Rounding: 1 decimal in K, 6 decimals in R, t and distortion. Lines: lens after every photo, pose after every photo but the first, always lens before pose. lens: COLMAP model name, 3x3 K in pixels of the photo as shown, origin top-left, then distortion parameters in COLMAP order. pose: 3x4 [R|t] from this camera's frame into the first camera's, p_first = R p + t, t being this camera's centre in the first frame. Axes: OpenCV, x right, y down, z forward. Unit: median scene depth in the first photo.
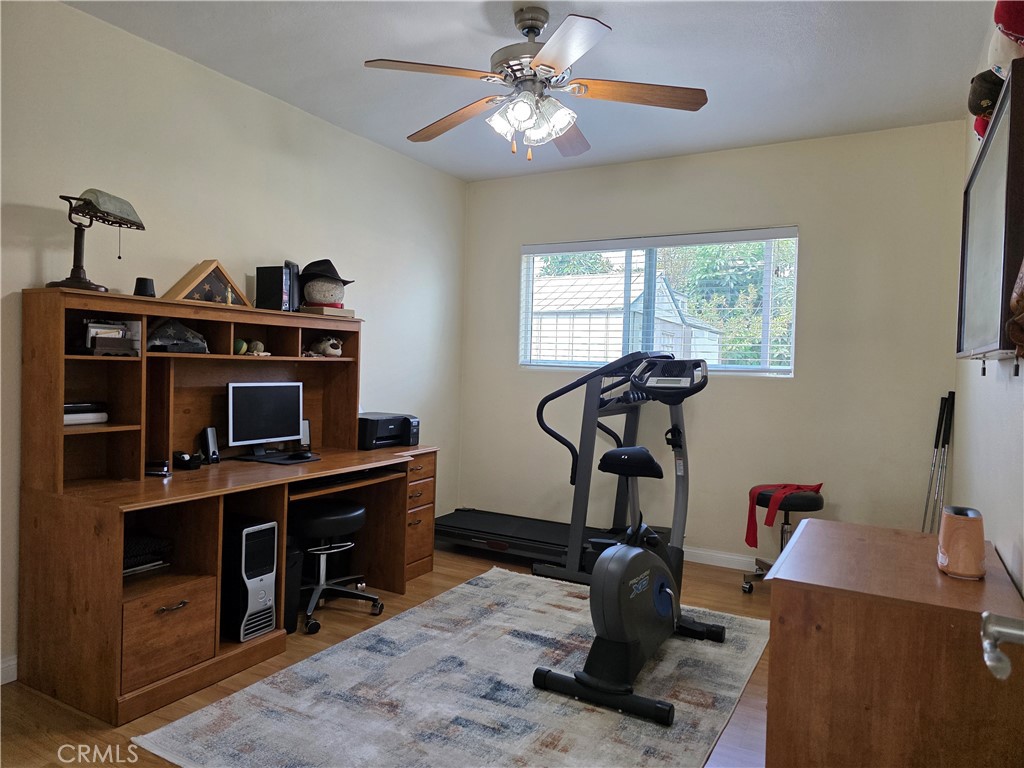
lens RADIAL K [[683.6, 0, 512.0], [0, 683.6, 384.0], [0, 0, 1]] dist [0.000328, 0.000595]
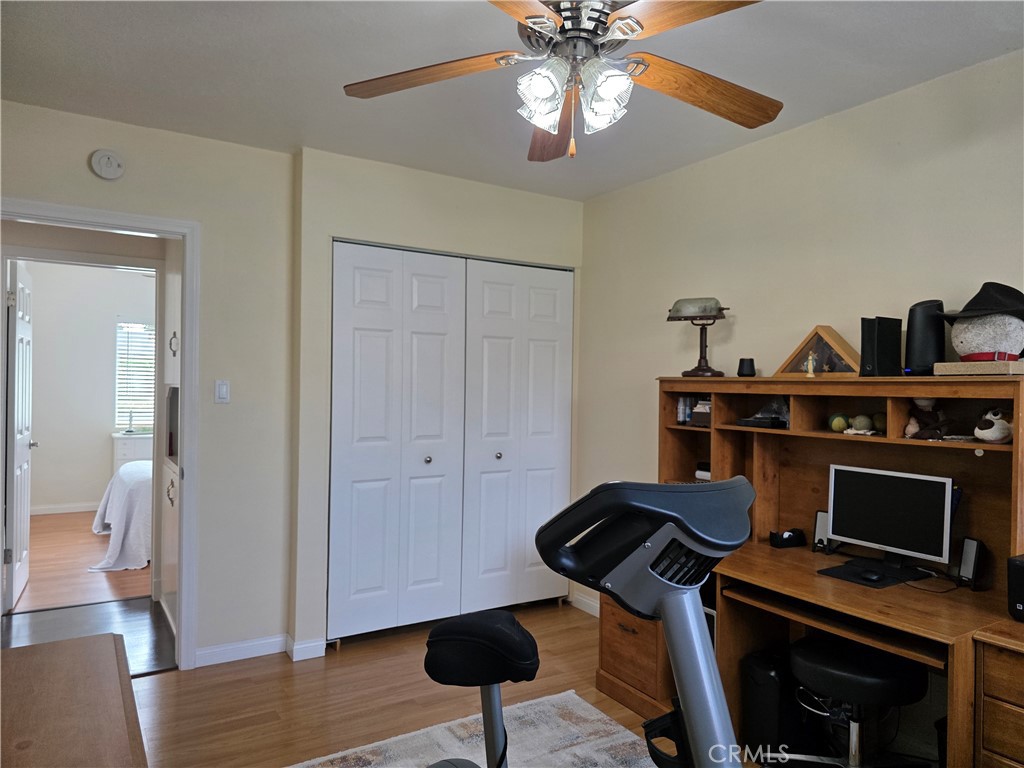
lens RADIAL K [[683.6, 0, 512.0], [0, 683.6, 384.0], [0, 0, 1]] dist [0.000328, 0.000595]
pose [[-0.491918, -0.037686, -0.869825, 0.593513], [-0.055459, 0.998390, -0.011893, -0.077133], [0.868873, 0.042389, -0.493216, 1.183976]]
